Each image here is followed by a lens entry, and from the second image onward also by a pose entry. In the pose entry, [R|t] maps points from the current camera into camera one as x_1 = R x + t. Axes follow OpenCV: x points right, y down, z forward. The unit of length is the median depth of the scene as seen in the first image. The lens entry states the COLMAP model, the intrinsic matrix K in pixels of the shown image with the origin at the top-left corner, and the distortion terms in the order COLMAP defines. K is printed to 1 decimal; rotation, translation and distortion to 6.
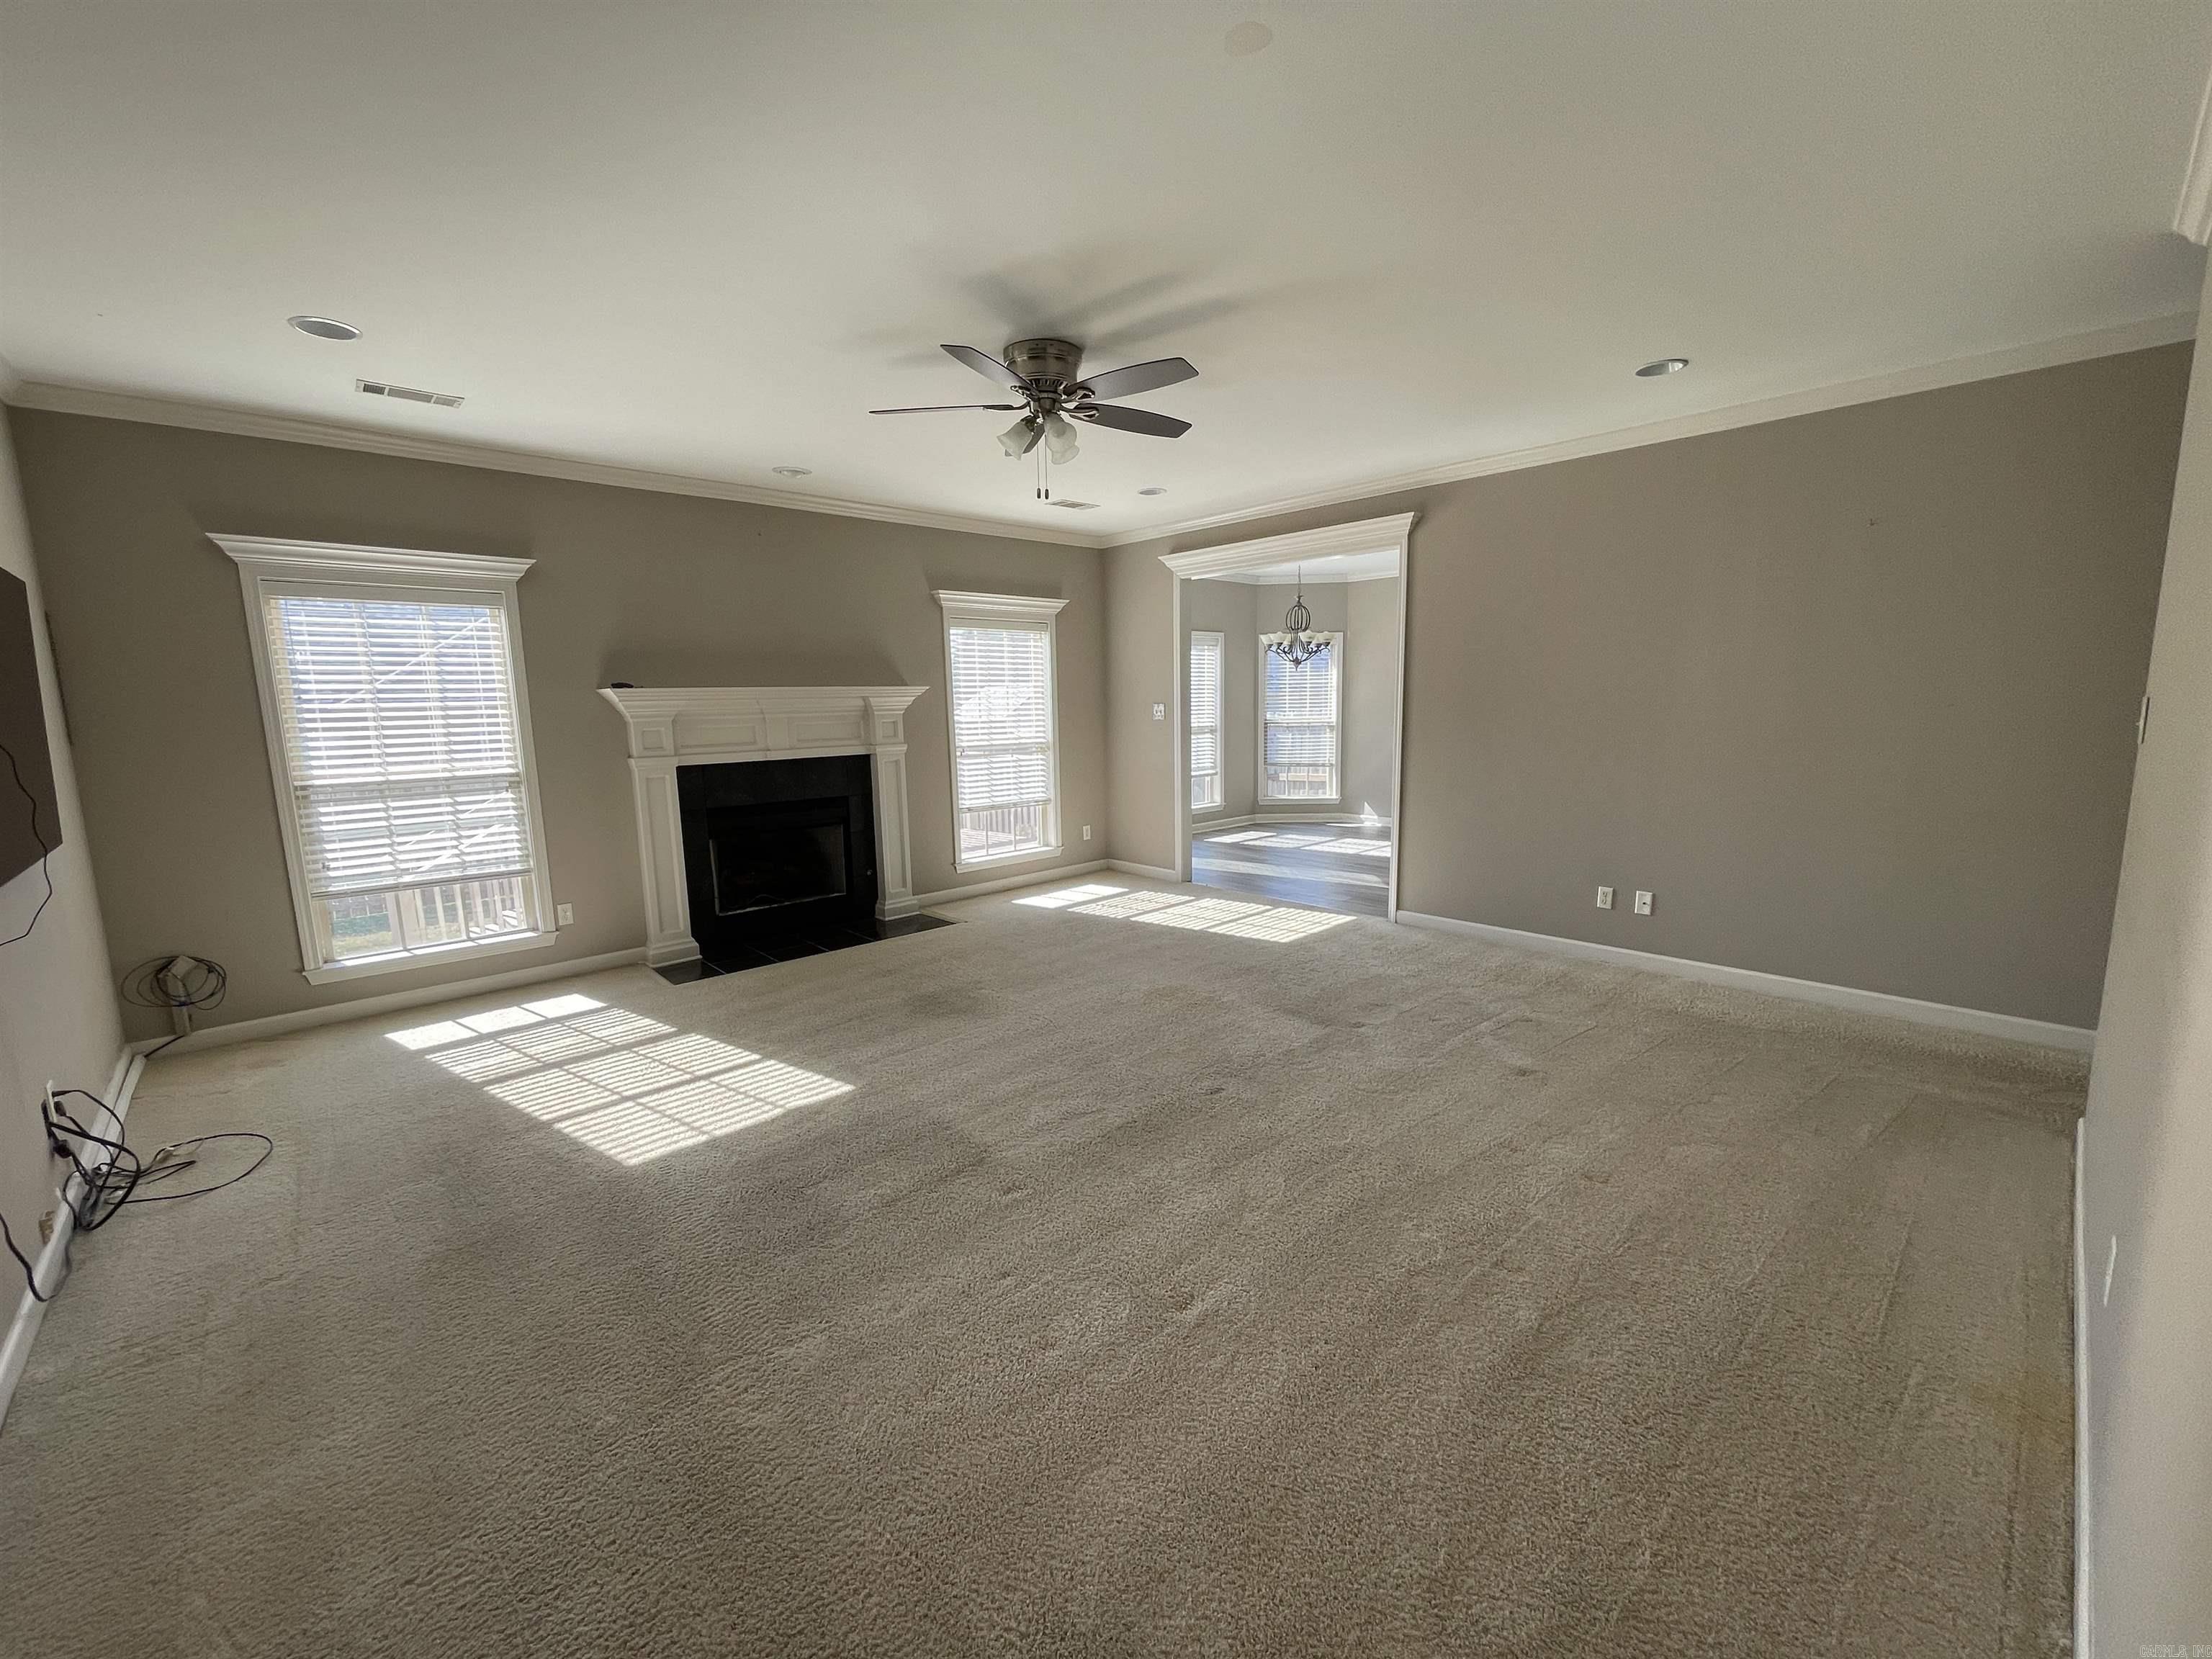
lens RADIAL K [[896.6, 0, 1102.0], [0, 896.6, 825.5], [0, 0, 1]] dist [0.002413, -0.000062]
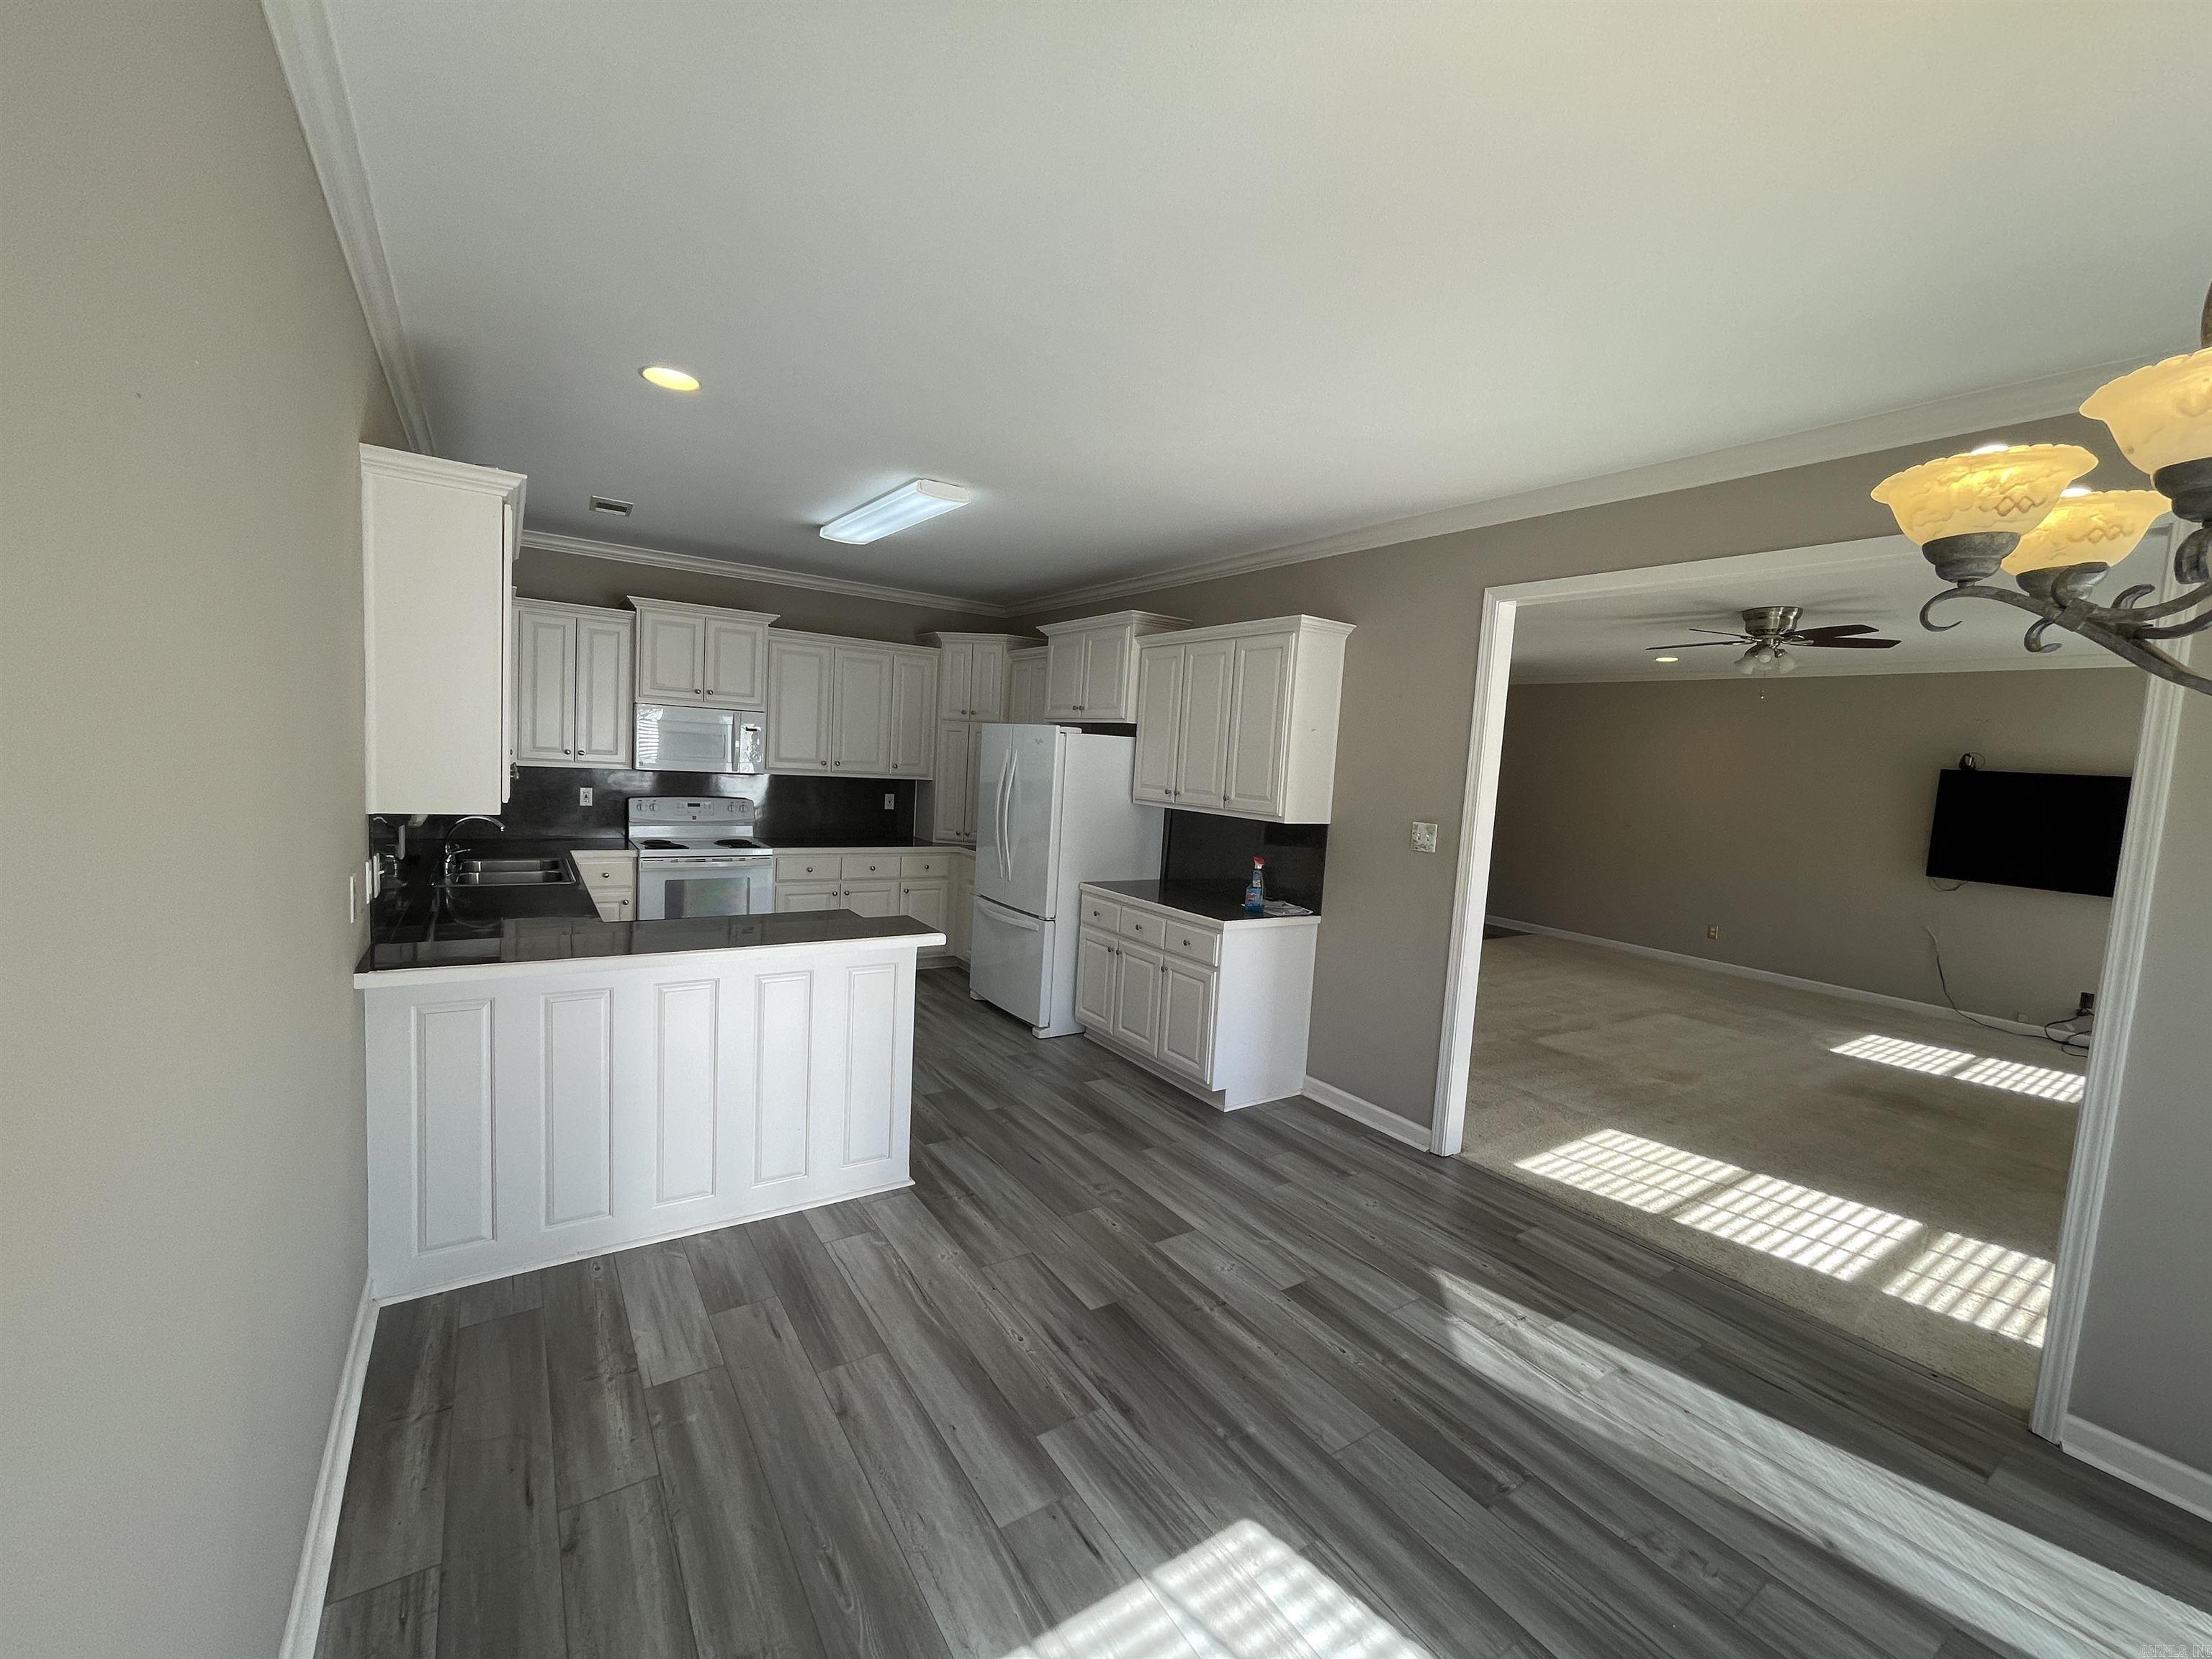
lens RADIAL K [[896.6, 0, 1118.9], [0, 896.6, 817.9], [0, 0, 1]] dist [0.002413, -0.000062]
pose [[-0.988361, -0.053261, 0.142497, 0.590696], [-0.021962, 0.976851, 0.212789, -0.331160], [-0.150532, 0.207183, -0.966652, 1.968562]]
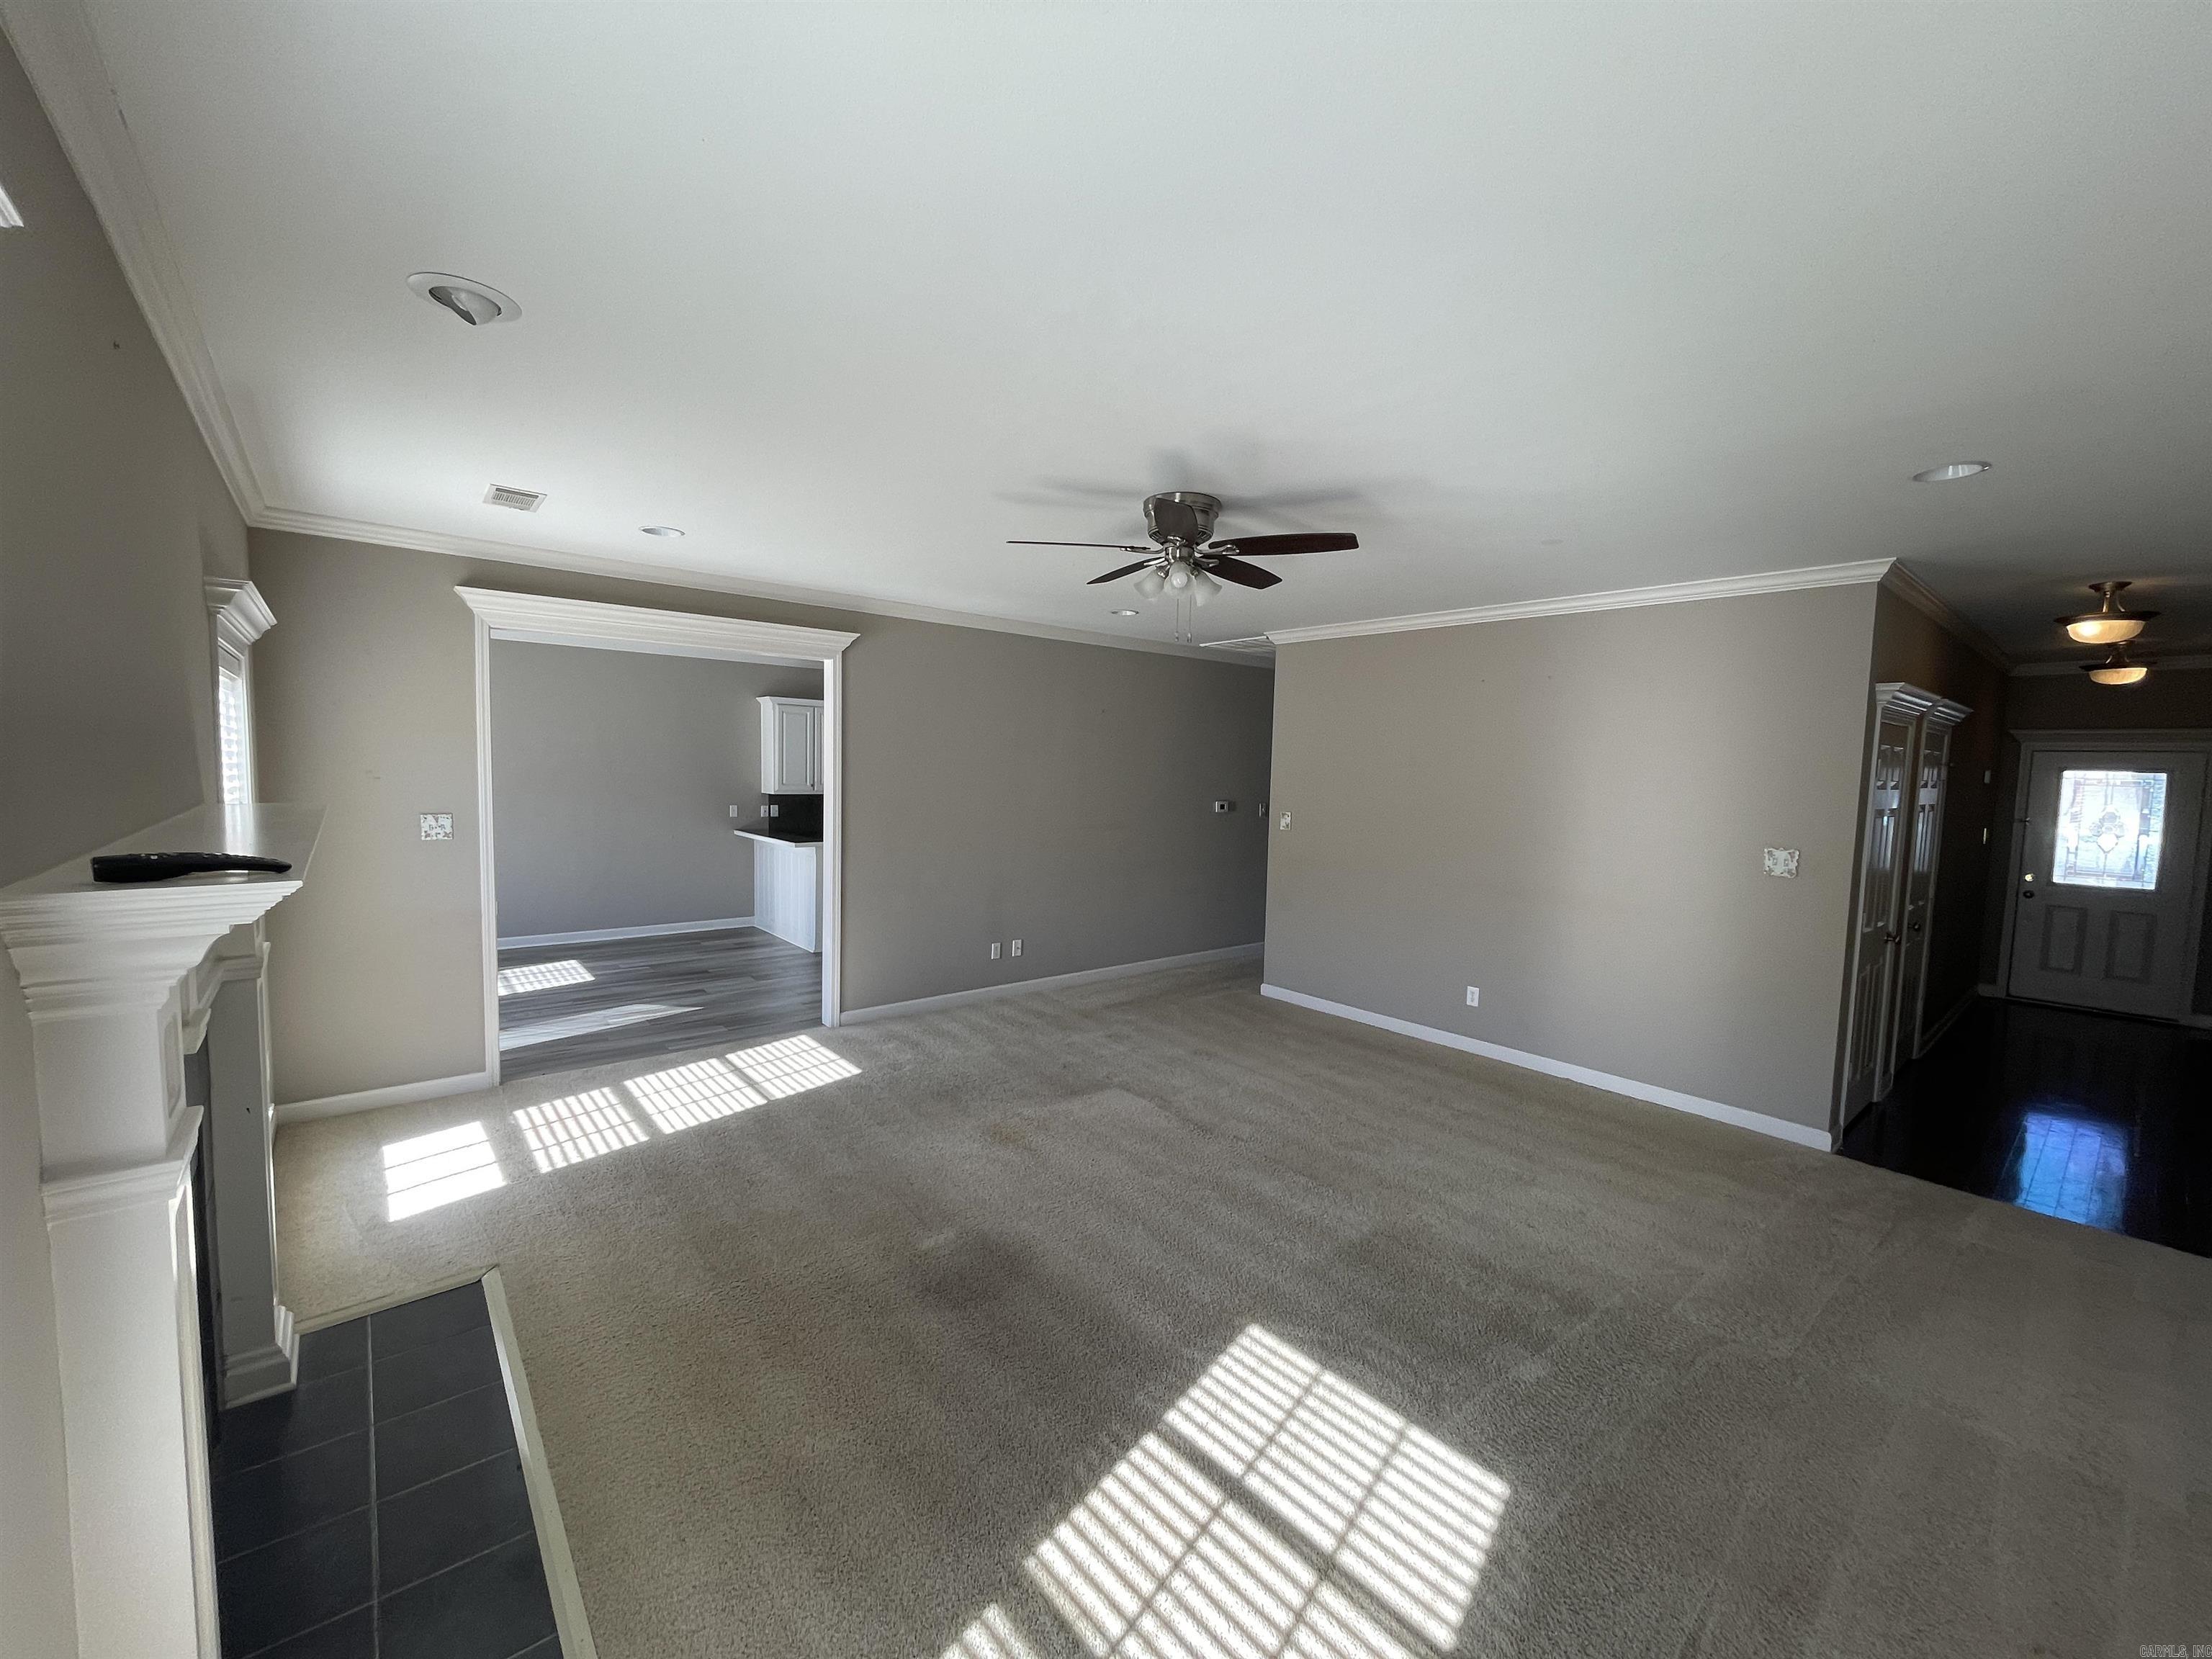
lens RADIAL K [[896.6, 0, 1082.4], [0, 896.6, 829.5], [0, 0, 1]] dist [0.002413, -0.000062]
pose [[0.063055, -0.057492, 0.996353, -0.772551], [0.121318, 0.991377, 0.049527, -0.153174], [-0.990609, 0.117753, 0.069486, 0.752220]]
